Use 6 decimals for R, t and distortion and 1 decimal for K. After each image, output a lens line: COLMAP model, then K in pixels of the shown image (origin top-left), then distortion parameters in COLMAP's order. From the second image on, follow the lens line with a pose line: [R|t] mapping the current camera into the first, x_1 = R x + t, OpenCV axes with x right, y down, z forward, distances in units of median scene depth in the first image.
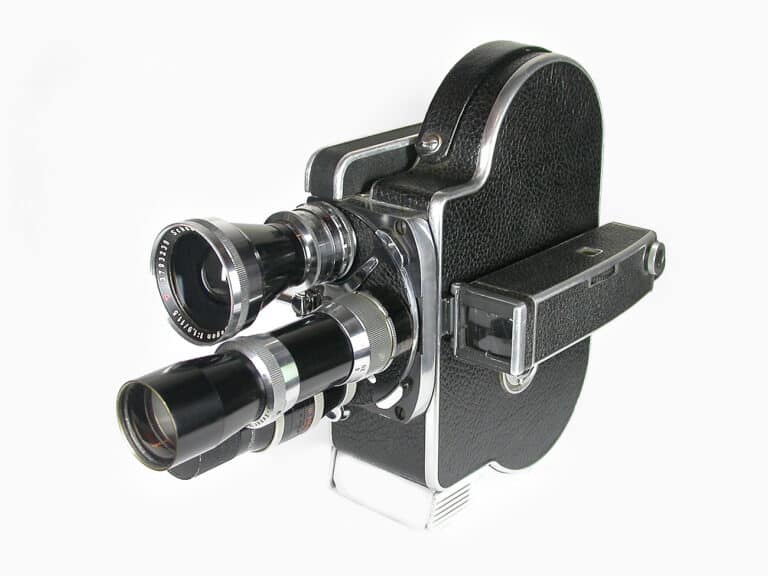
lens RADIAL K [[1208.8, 0, 383.9], [0, 1208.8, 287.8], [0, 0, 1]] dist [-0.039028, 0.000000]
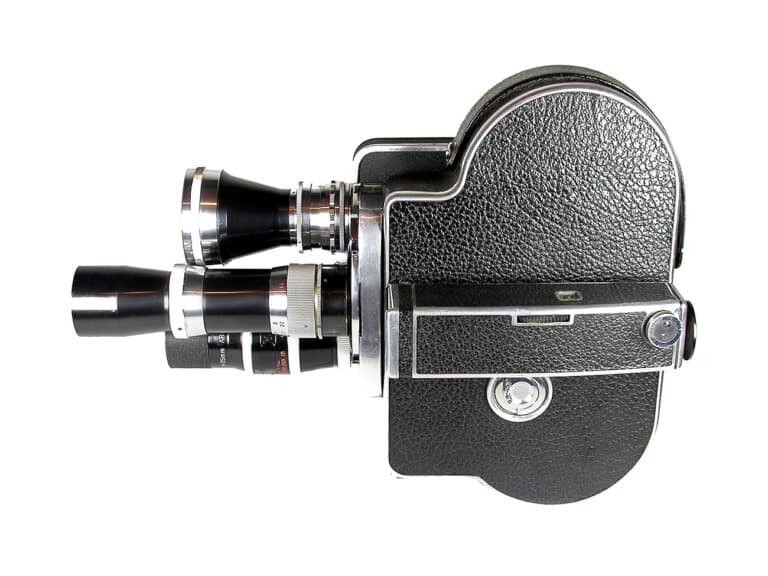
lens RADIAL K [[1208.8, 0, 385.4], [0, 1208.8, 291.2], [0, 0, 1]] dist [-0.039028, 0.000000]
pose [[0.667104, 0.264590, -0.696394, 0.800818], [-0.257515, 0.959078, 0.117710, -0.118248], [0.699040, 0.100807, 0.707941, 0.253435]]
